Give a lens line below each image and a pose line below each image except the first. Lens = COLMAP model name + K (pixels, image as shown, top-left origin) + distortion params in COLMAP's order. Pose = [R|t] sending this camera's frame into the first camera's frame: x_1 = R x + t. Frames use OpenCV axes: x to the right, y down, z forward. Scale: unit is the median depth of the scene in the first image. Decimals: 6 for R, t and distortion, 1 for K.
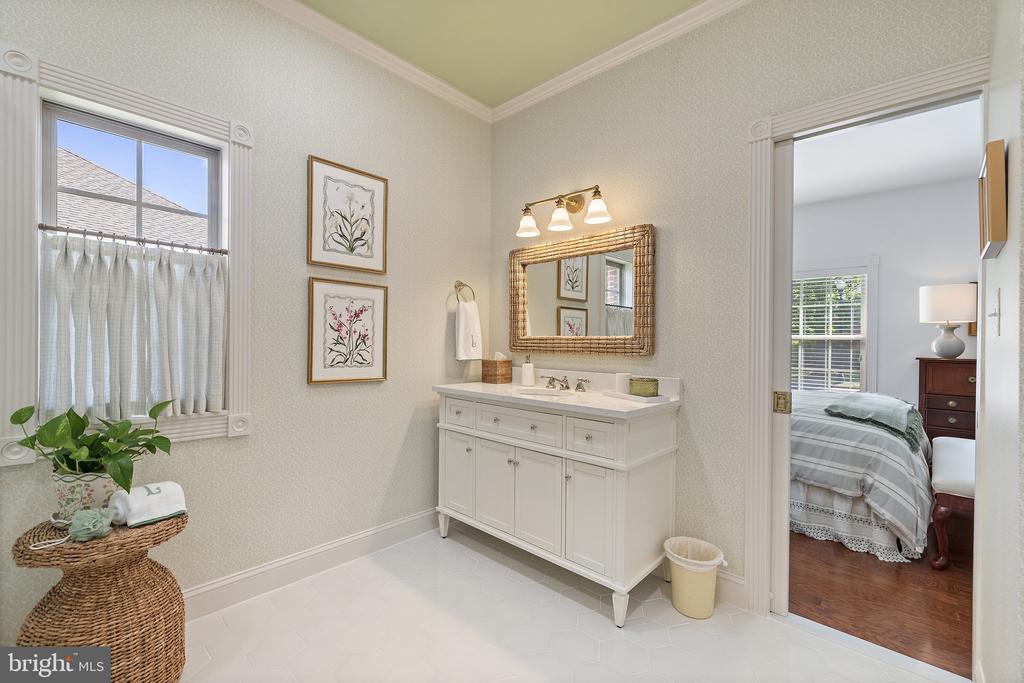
lens RADIAL K [[433.1, 0, 508.2], [0, 433.1, 342.6], [0, 0, 1]] dist [-0.000869, -0.000230]
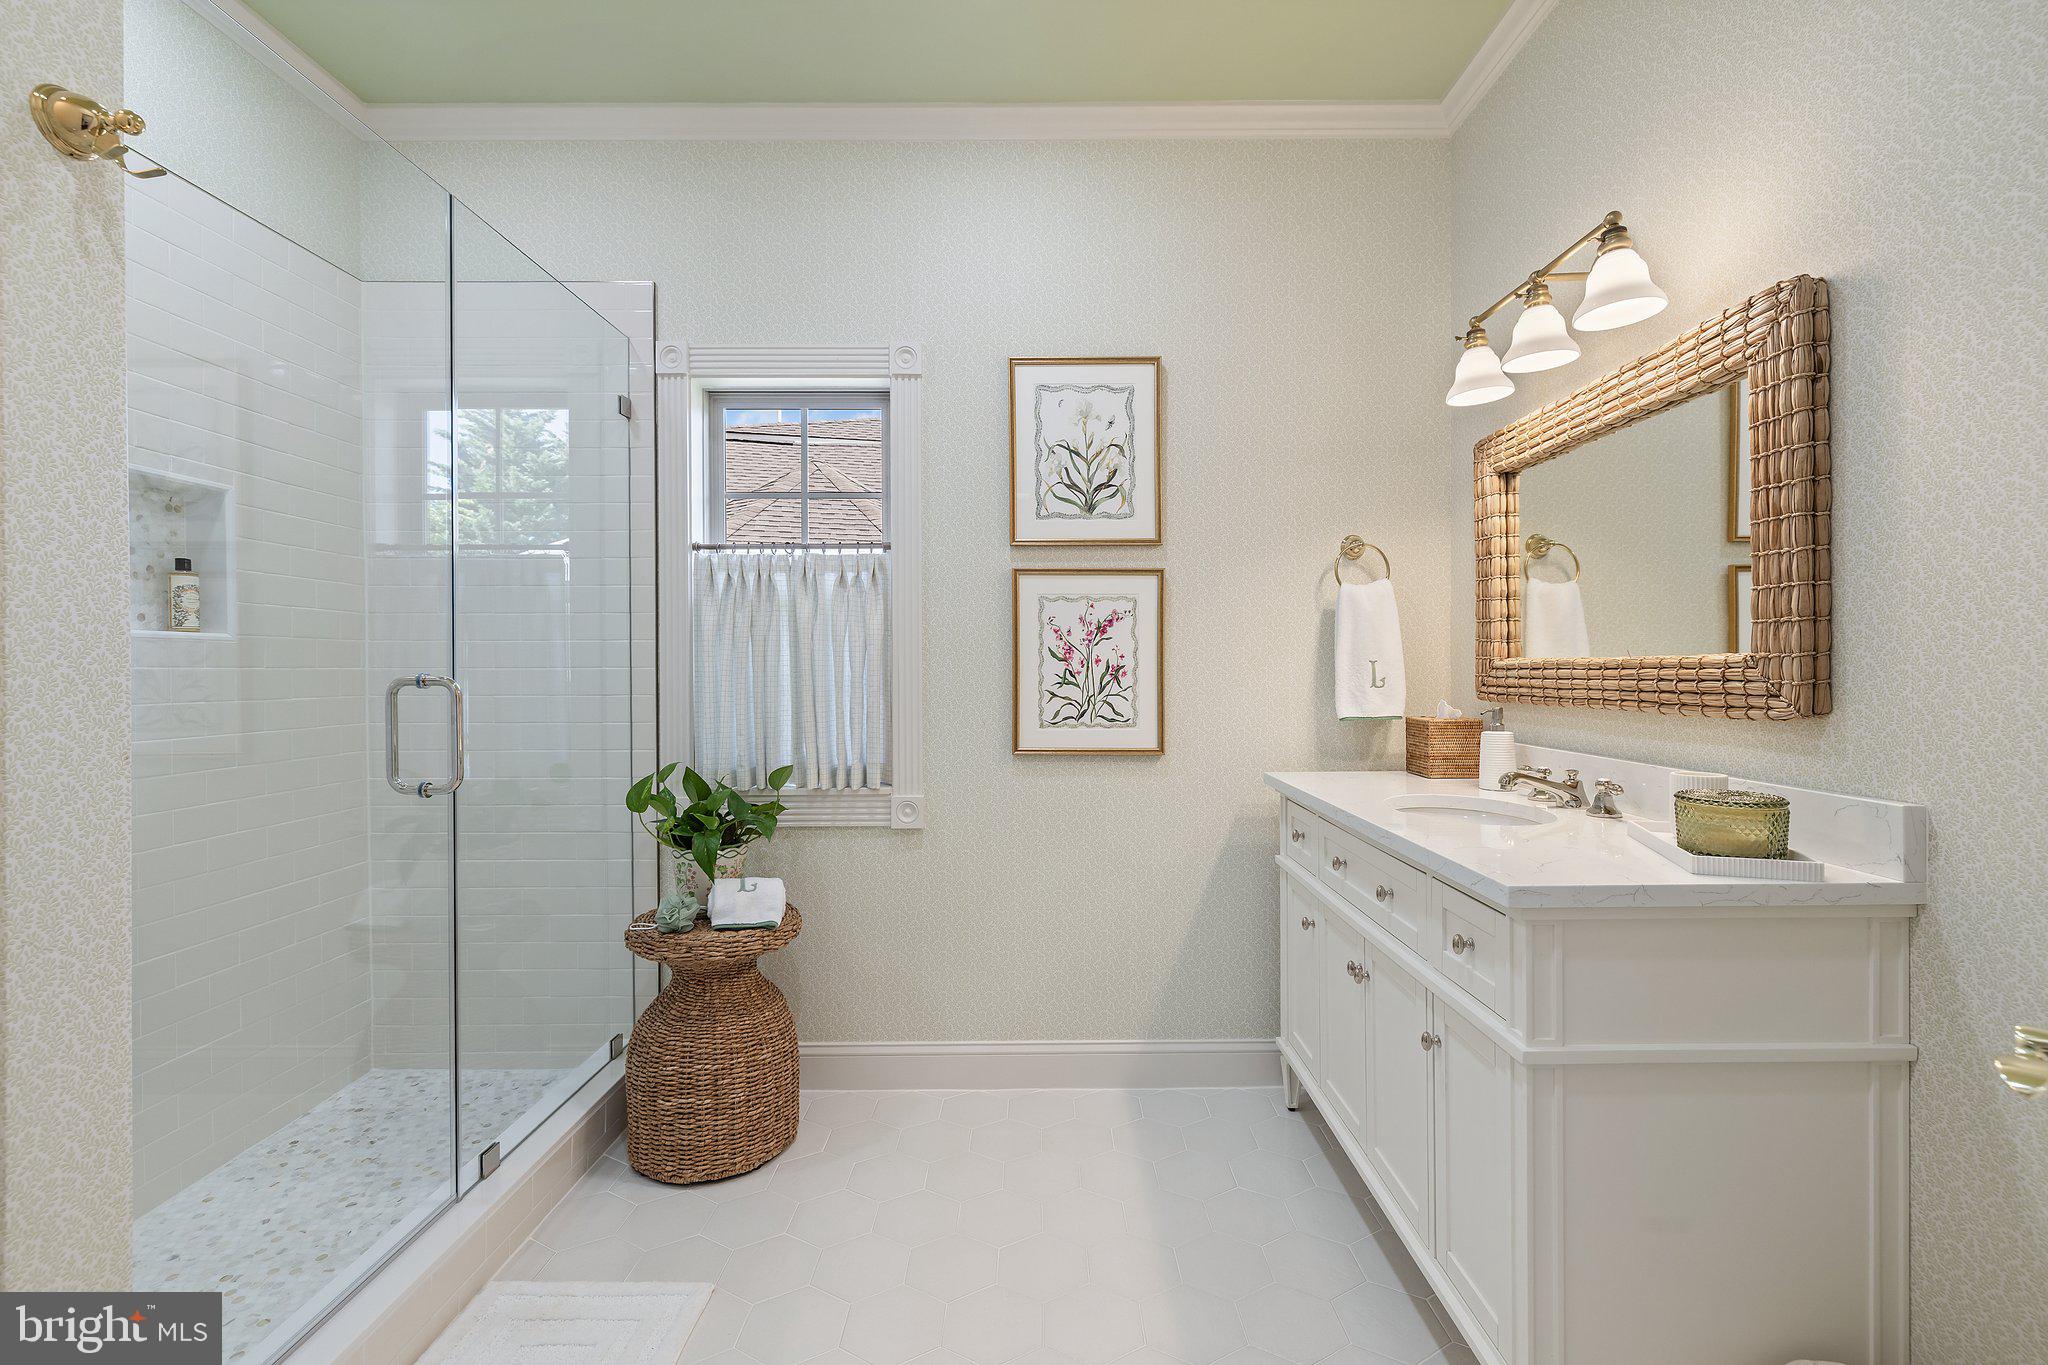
lens RADIAL K [[885.0, 0, 1033.6], [0, 885.0, 672.3], [0, 0, 1]] dist [0.002560, -0.000140]
pose [[0.691820, -0.014015, -0.721934, 0.377706], [0.013883, 0.999885, -0.006107, -0.005402], [0.721937, -0.005797, 0.691935, 0.186614]]
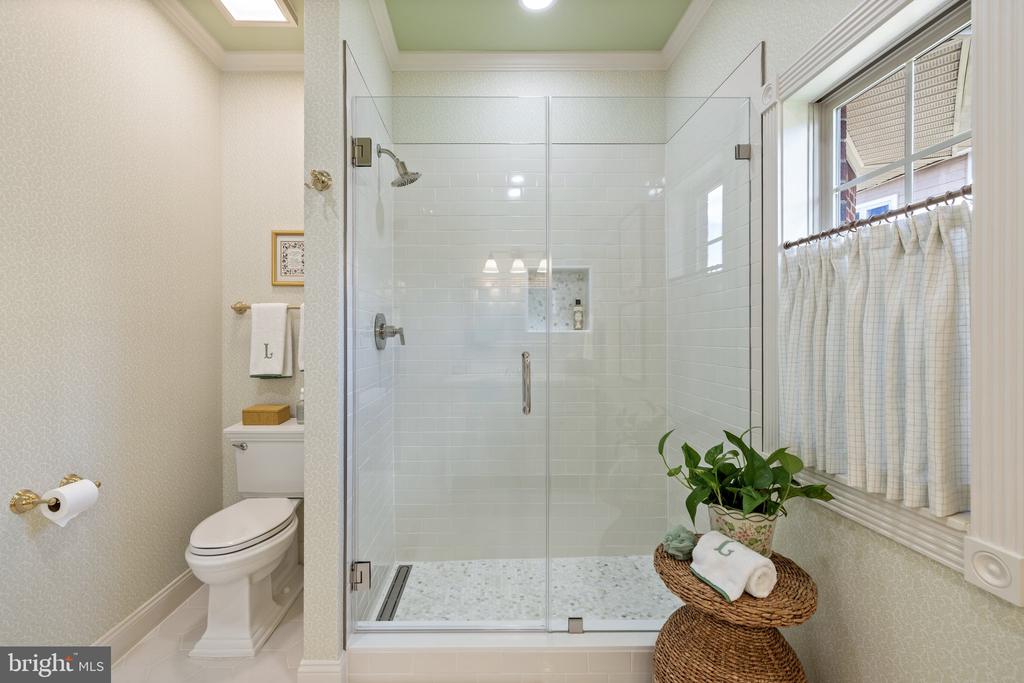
lens RADIAL K [[442.5, 0, 516.8], [0, 442.5, 336.4], [0, 0, 1]] dist [0.002560, -0.000140]
pose [[-0.708214, -0.011734, -0.705901, 0.035557], [-0.004795, 0.999919, -0.011811, -0.031645], [0.705982, -0.004980, -0.708212, 0.803388]]
